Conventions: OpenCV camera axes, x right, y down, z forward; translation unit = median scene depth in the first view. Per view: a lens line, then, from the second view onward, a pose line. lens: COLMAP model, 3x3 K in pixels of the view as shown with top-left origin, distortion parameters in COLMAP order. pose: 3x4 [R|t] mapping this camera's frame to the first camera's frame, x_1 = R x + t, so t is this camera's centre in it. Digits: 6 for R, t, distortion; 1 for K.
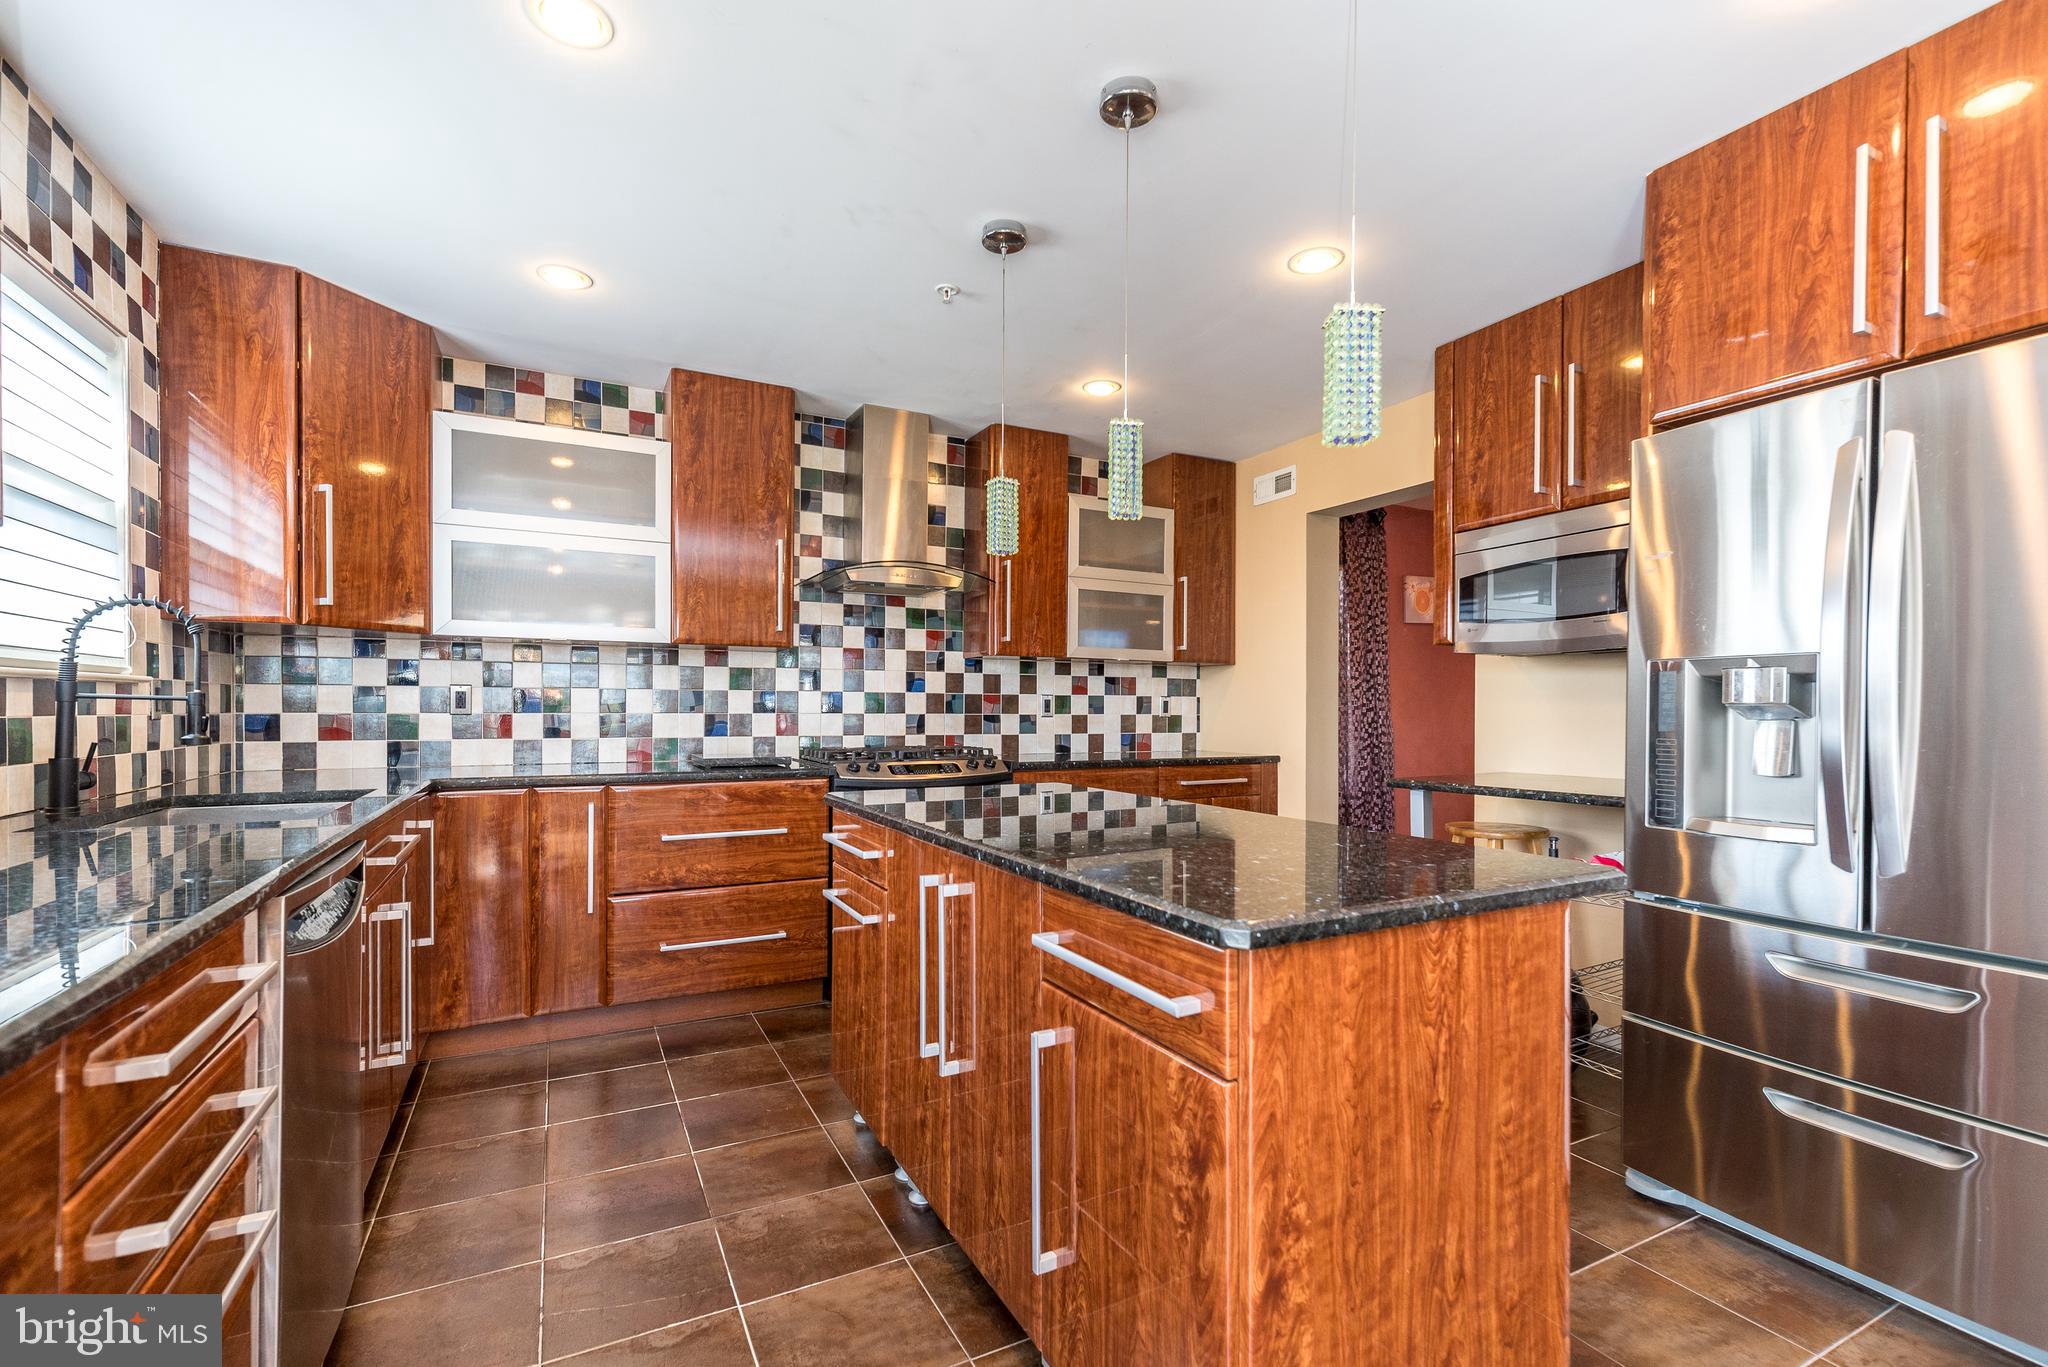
lens RADIAL K [[897.9, 0, 1024.0], [0, 897.9, 683.5], [0, 0, 1]] dist [0.000715, 0.000166]
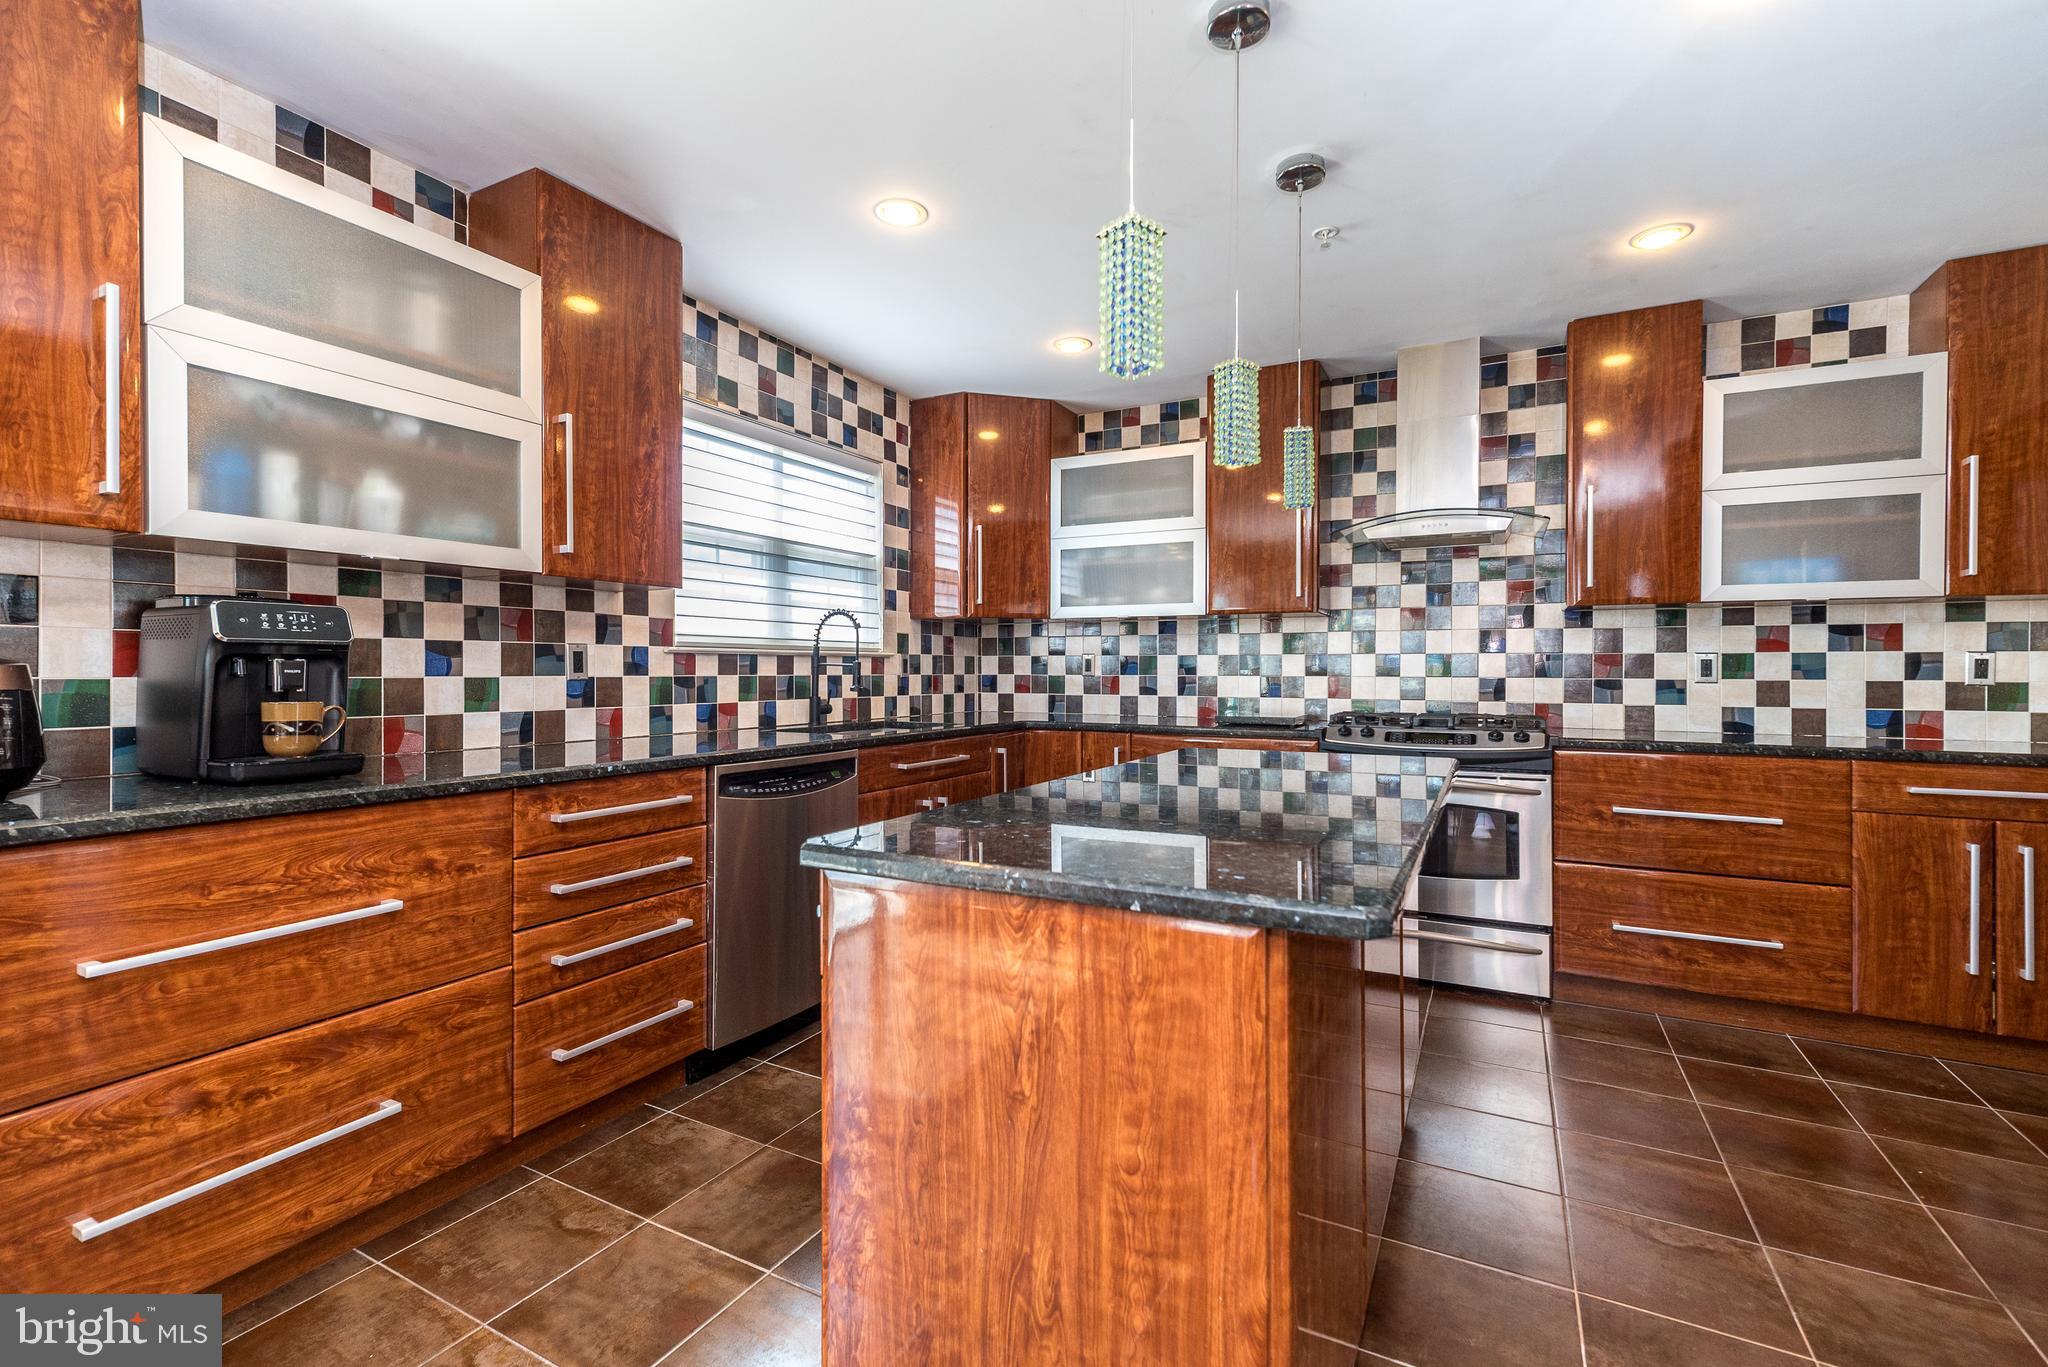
lens RADIAL K [[891.5, 0, 1027.3], [0, 891.5, 627.6], [0, 0, 1]] dist [0.003239, 0.000281]
pose [[0.568193, -0.041304, -0.821858, 0.397915], [0.022948, 0.999146, -0.034349, 0.005359], [0.822575, 0.000657, 0.568656, 0.153641]]
